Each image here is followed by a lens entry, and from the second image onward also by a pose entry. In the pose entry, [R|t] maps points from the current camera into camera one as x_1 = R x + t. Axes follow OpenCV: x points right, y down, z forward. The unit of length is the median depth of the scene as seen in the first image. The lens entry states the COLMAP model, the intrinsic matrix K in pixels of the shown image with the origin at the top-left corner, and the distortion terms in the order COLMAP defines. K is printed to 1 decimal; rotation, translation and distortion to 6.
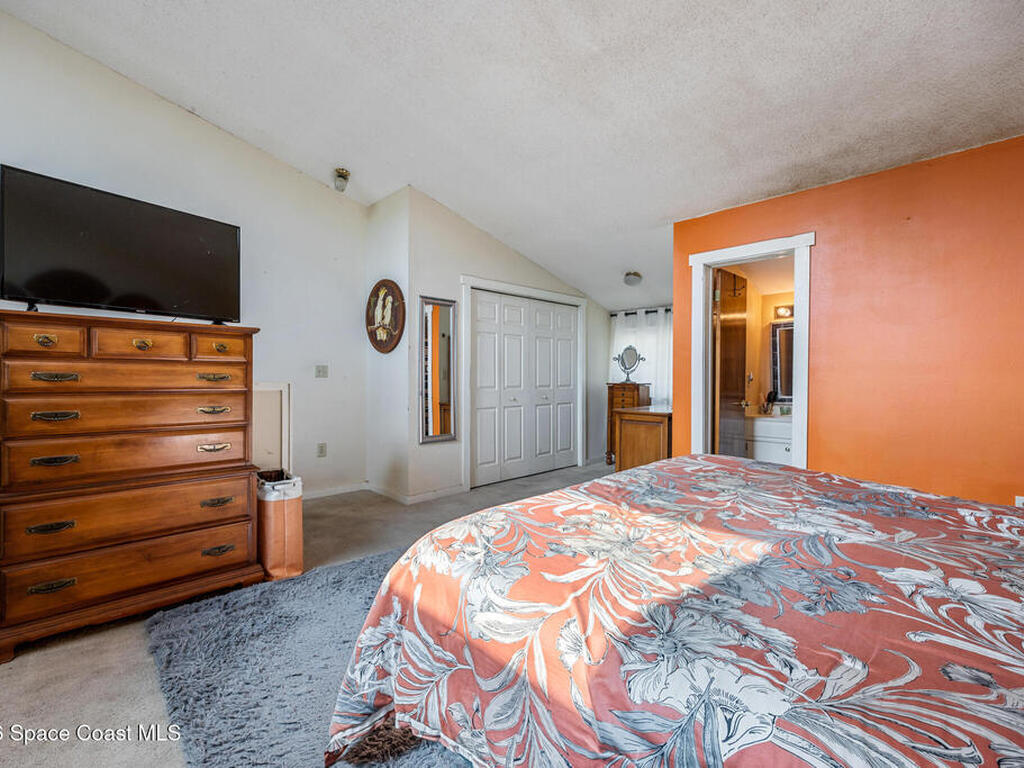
lens RADIAL K [[446.9, 0, 508.8], [0, 446.9, 379.8], [0, 0, 1]] dist [-0.005445, -0.000488]
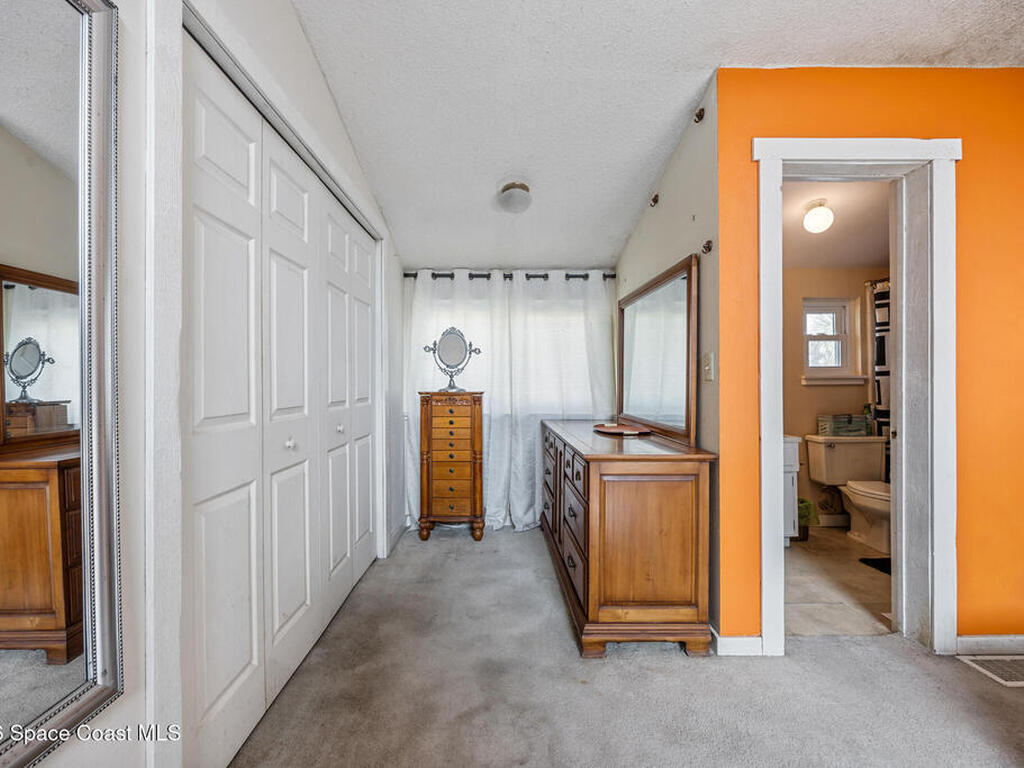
lens RADIAL K [[446.9, 0, 502.8], [0, 446.9, 382.0], [0, 0, 1]] dist [-0.005445, -0.000488]
pose [[0.703699, -0.006139, 0.710472, -0.101512], [0.011183, 0.999935, -0.002436, -0.002827], [-0.710411, 0.009660, 0.703721, 0.547227]]
